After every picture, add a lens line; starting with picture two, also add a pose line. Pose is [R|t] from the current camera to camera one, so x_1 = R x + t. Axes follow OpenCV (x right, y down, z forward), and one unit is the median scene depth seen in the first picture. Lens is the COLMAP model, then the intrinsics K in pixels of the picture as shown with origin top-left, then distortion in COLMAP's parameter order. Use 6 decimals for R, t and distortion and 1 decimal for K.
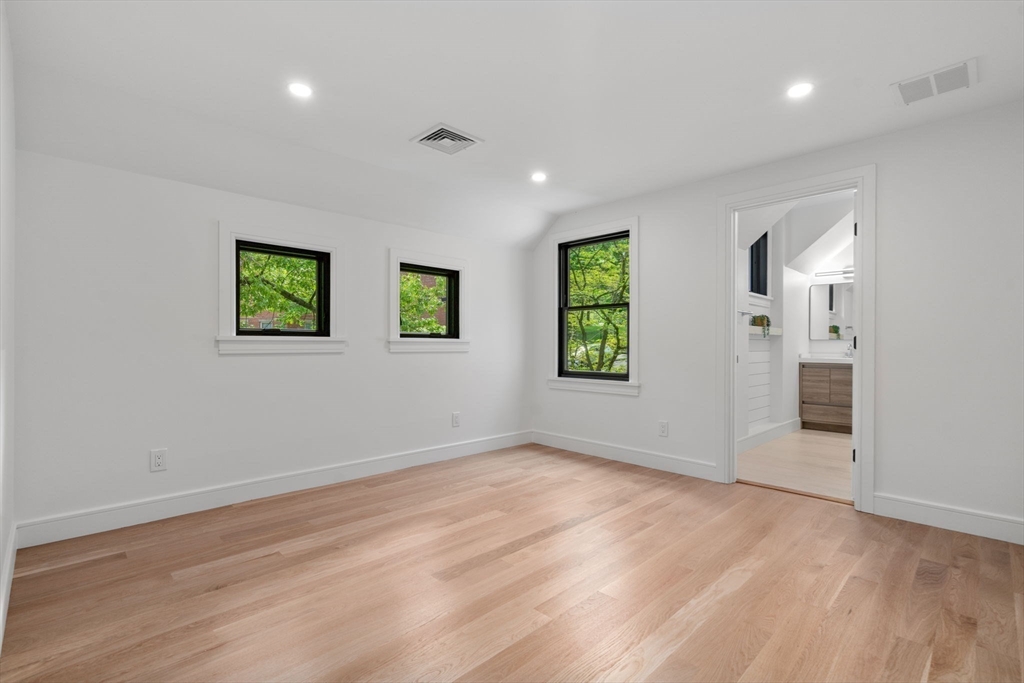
lens RADIAL K [[466.2, 0, 510.0], [0, 466.2, 342.6], [0, 0, 1]] dist [-0.009472, 0.004786]
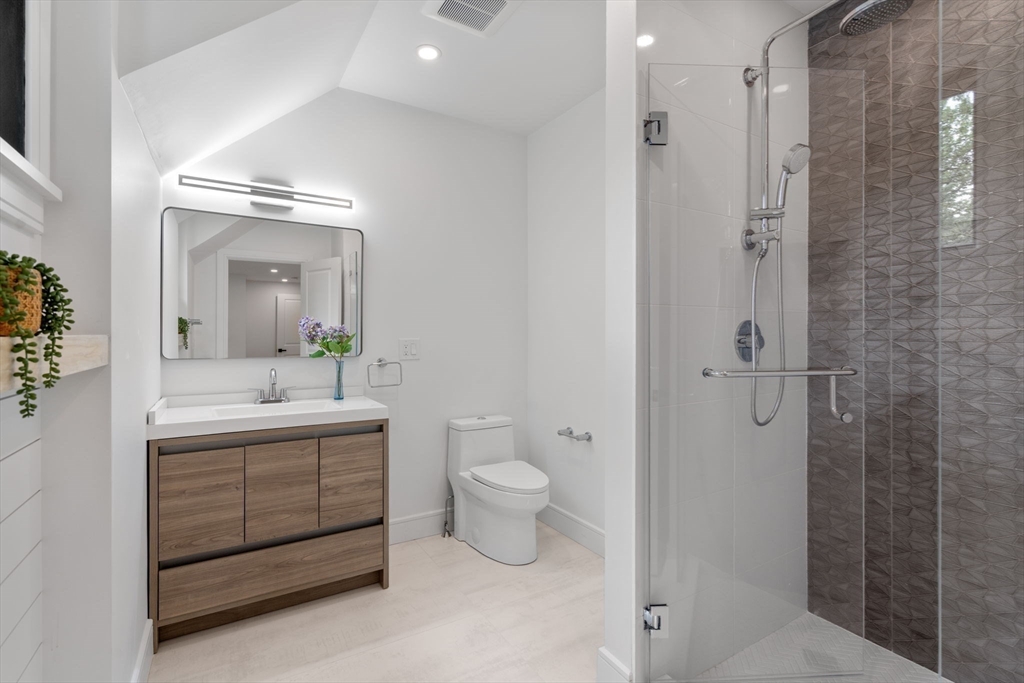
lens RADIAL K [[466.2, 0, 510.0], [0, 466.2, 333.9], [0, 0, 1]] dist [-0.009472, 0.004786]
pose [[0.210097, -0.007426, 0.977652, 0.383190], [-0.003755, 0.999958, 0.008402, -0.032058], [-0.977673, -0.005437, 0.210060, 0.720199]]
